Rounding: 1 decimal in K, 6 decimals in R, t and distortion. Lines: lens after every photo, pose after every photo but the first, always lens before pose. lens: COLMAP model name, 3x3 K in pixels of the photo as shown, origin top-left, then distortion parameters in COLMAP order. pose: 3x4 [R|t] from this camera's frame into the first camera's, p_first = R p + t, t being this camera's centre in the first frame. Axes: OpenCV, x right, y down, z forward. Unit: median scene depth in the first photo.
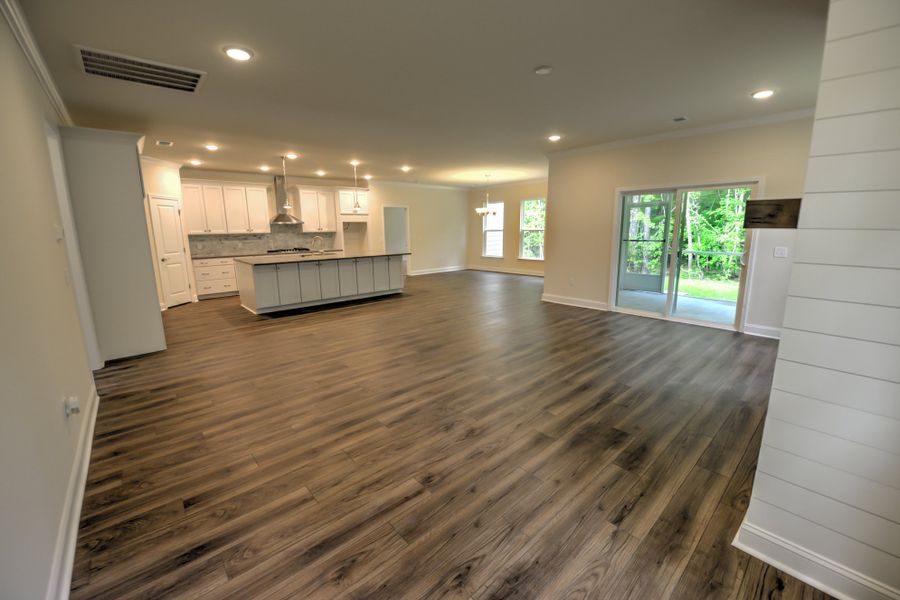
lens RADIAL K [[365.8, 0, 450.0], [0, 365.8, 300.0], [0, 0, 1]] dist [-0.013907, -0.000092]
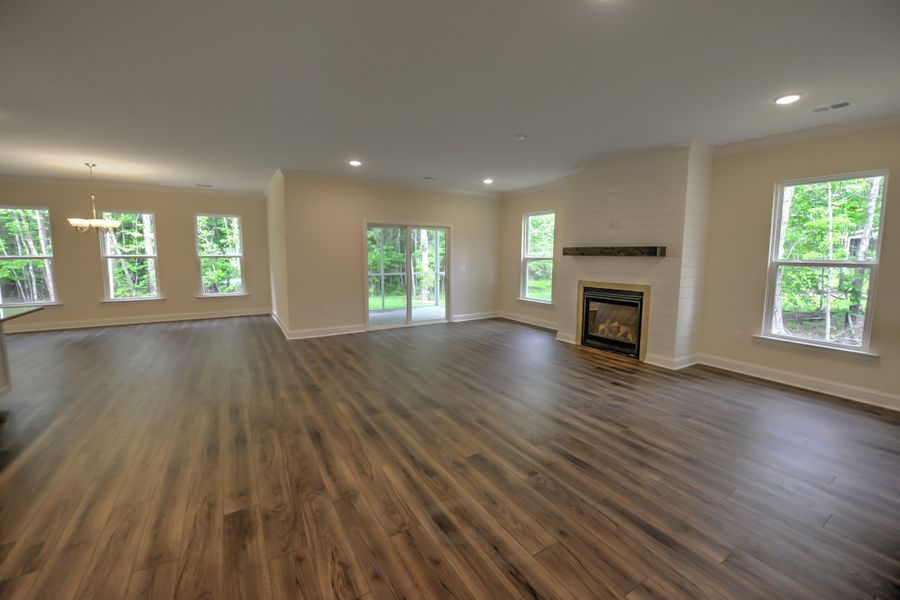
lens RADIAL K [[365.8, 0, 450.0], [0, 365.8, 300.0], [0, 0, 1]] dist [-0.013907, -0.000092]
pose [[0.164227, -0.109231, 0.980356, -0.750046], [0.181030, 0.980308, 0.078900, -0.131126], [-0.969669, 0.164516, 0.180767, 0.713728]]
